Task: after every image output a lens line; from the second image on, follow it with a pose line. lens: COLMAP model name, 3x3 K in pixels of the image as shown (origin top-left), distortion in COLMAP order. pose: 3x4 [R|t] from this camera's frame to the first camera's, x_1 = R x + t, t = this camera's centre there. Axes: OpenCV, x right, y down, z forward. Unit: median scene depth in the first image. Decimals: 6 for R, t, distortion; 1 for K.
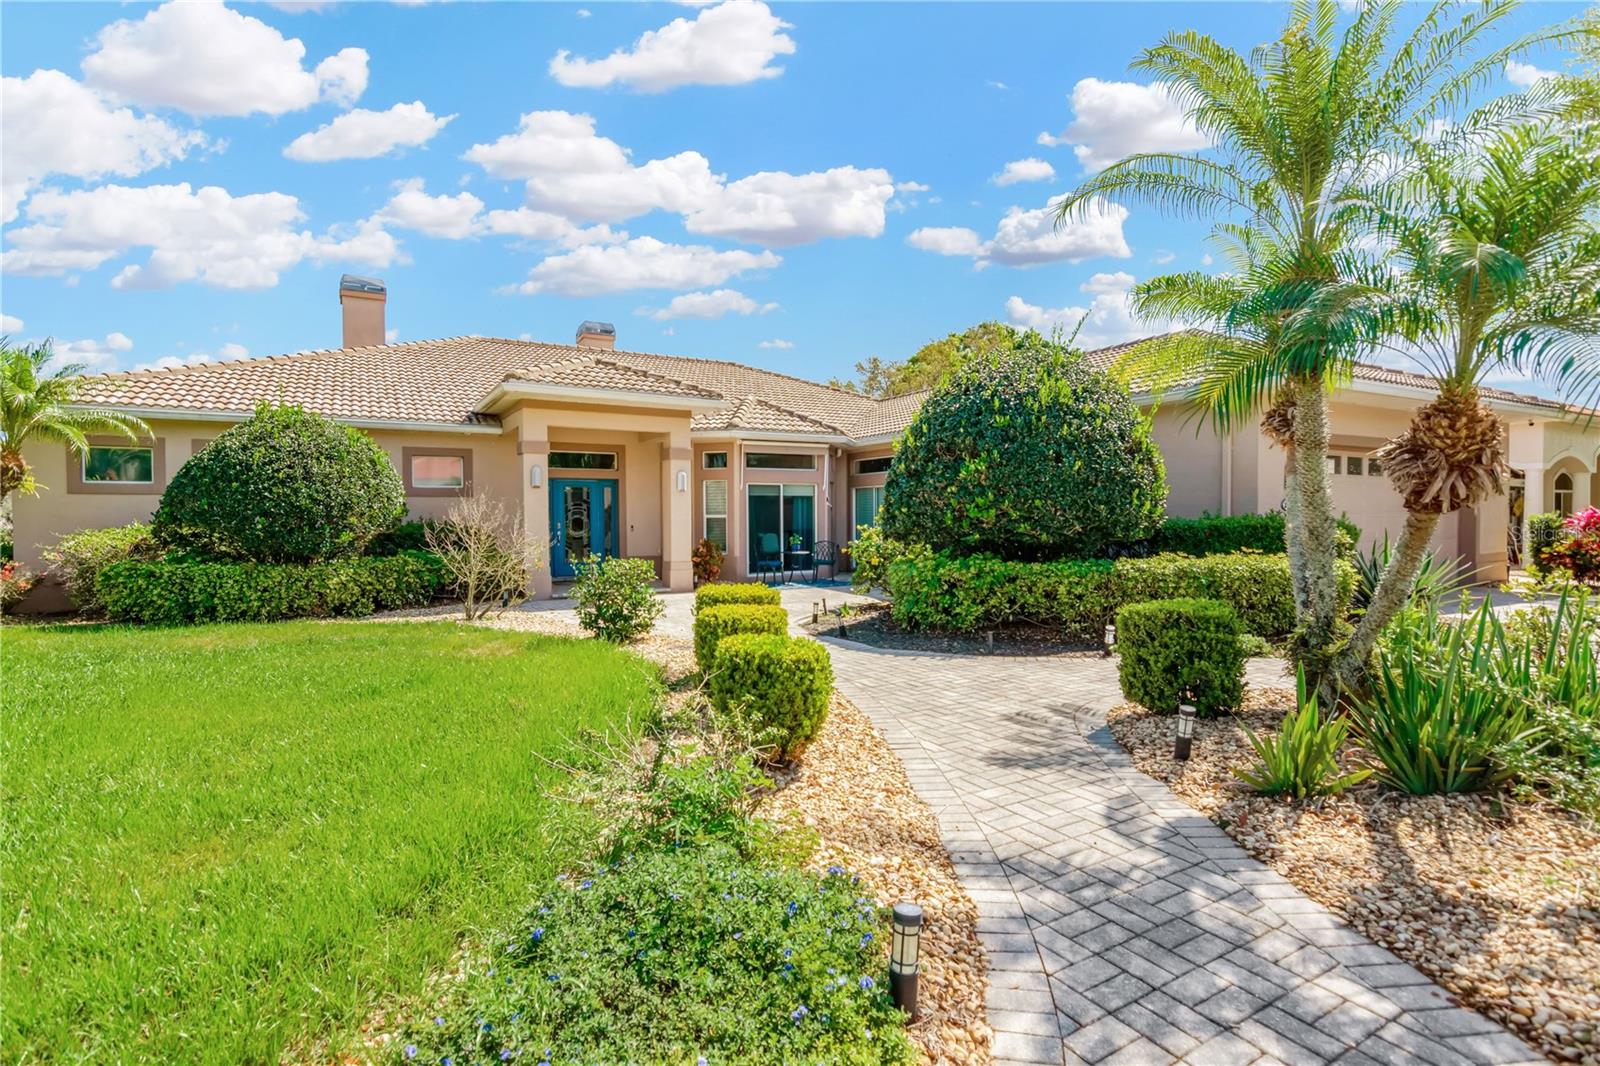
lens RADIAL K [[782.6, 0, 795.6], [0, 782.6, 514.3], [0, 0, 1]] dist [0.000220, -0.000012]
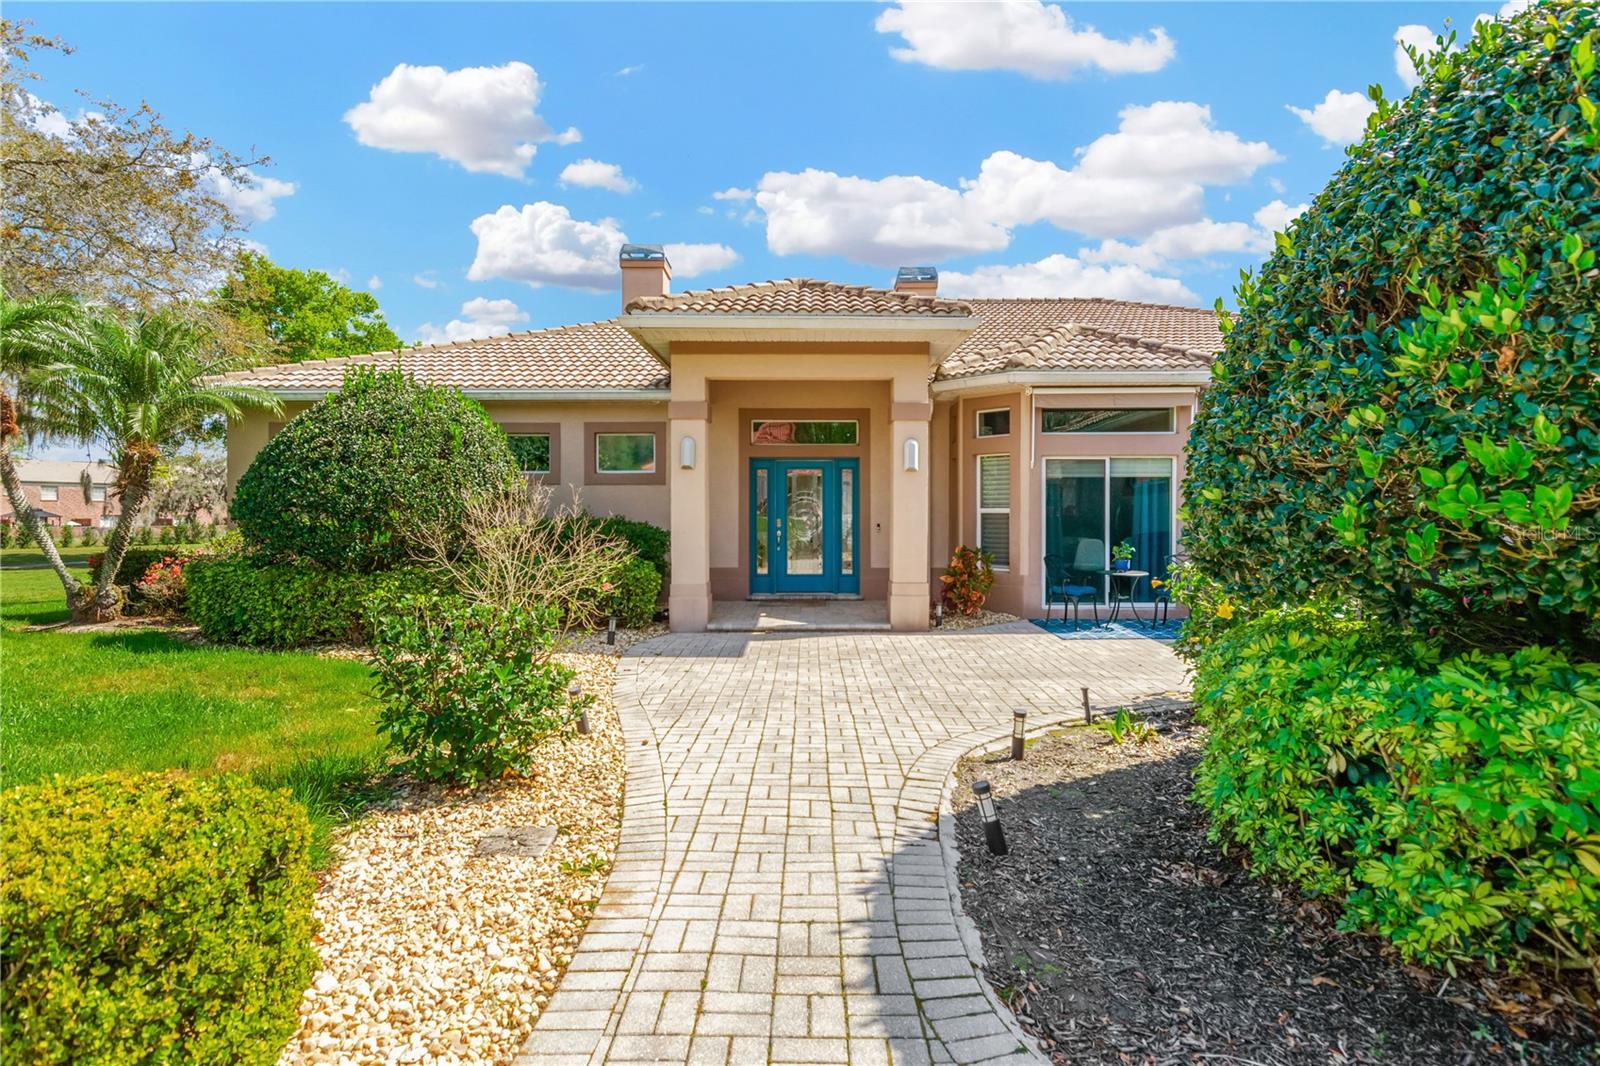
lens RADIAL K [[764.3, 0, 846.2], [0, 764.3, 510.8], [0, 0, 1]] dist [0.000452, 0.000190]
pose [[0.867041, 0.003201, -0.498227, 0.165793], [-0.001506, 0.999992, 0.003803, 0.000576], [0.498235, -0.002547, 0.867038, 0.635039]]
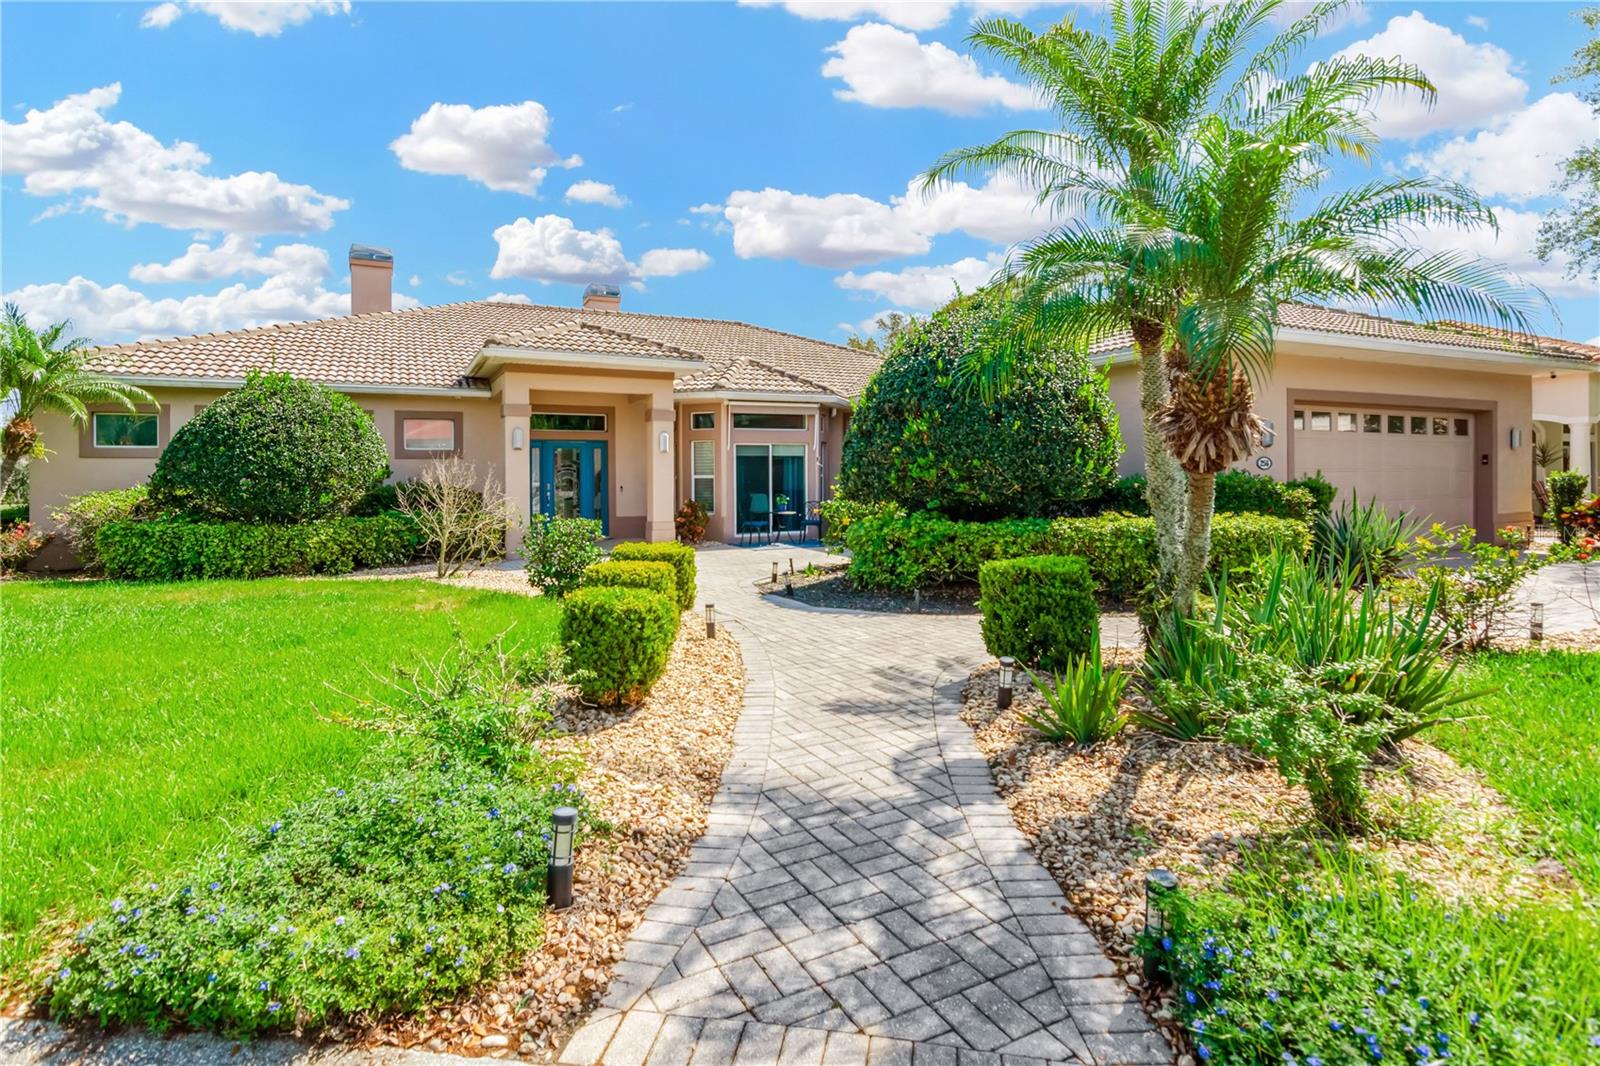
lens RADIAL K [[809.6, 0, 797.0], [0, 809.6, 457.8], [0, 0, 1]] dist [0.000263, 0.000065]
pose [[0.998212, -0.004937, -0.059573, 0.126704], [0.003743, 0.999790, -0.020137, -0.000620], [0.059660, 0.019878, 0.998021, -0.046418]]
